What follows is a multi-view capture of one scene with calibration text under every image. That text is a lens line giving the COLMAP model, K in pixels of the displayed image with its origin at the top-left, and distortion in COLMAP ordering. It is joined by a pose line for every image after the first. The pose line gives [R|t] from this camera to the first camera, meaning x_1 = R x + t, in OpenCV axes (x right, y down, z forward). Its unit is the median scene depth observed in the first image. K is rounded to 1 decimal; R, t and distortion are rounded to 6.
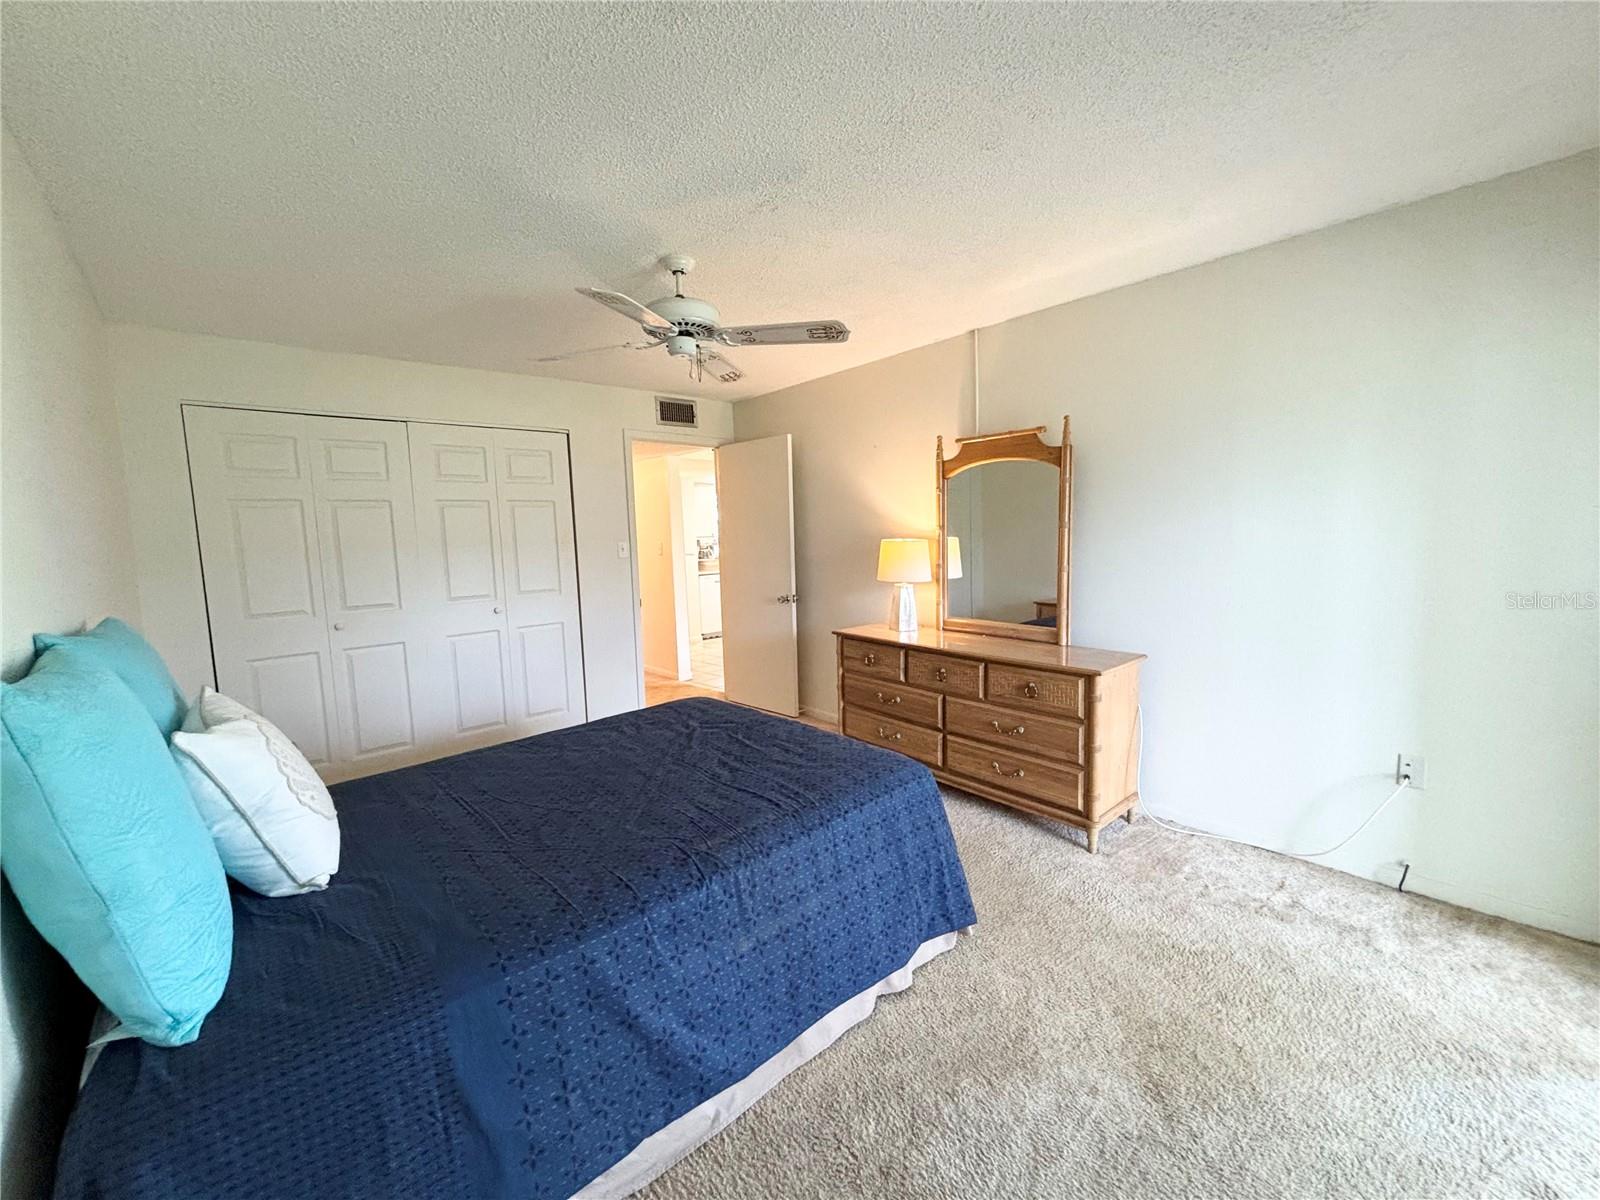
lens RADIAL K [[640.3, 0, 800.0], [0, 640.3, 600.0], [0, 0, 1]] dist [0.000008, -0.000022]
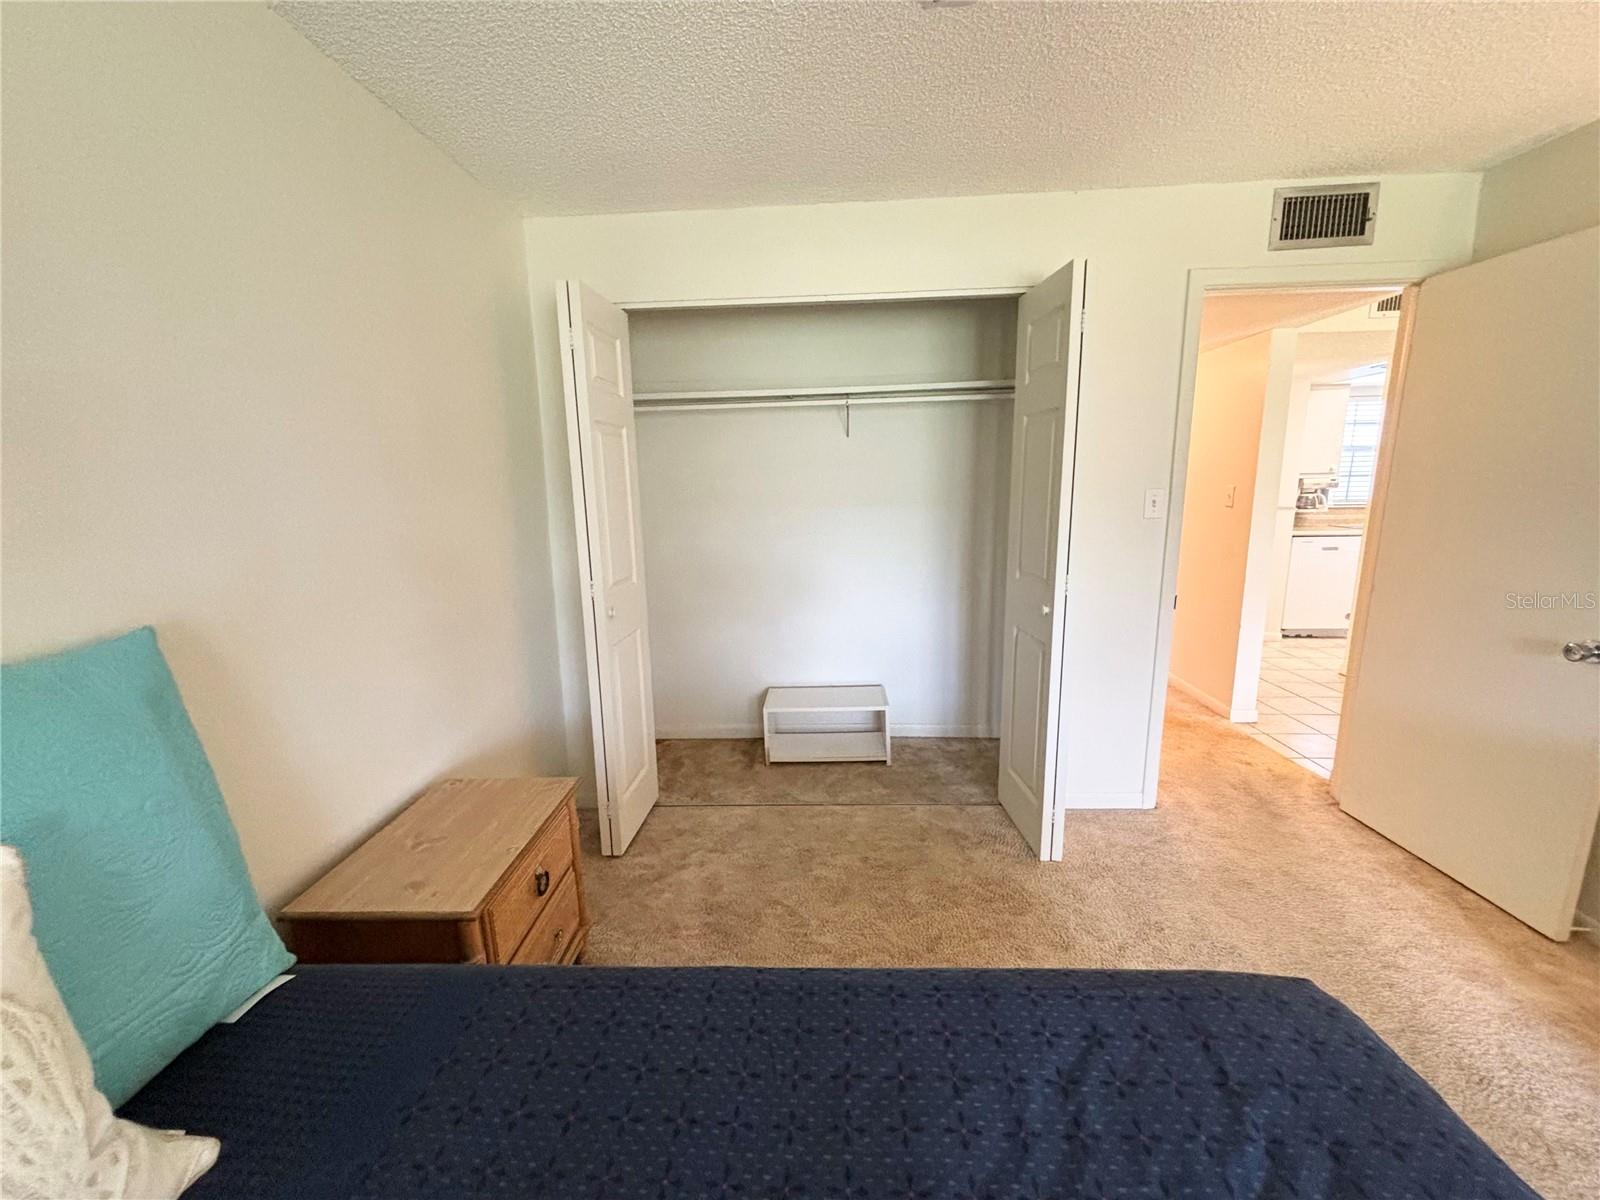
lens RADIAL K [[640.3, 0, 800.0], [0, 640.3, 600.0], [0, 0, 1]] dist [0.000008, -0.000022]
pose [[0.703210, 0.152012, -0.694542, -0.075948], [-0.076698, 0.987395, 0.138453, -0.038767], [0.706833, -0.044092, 0.706005, 0.308821]]
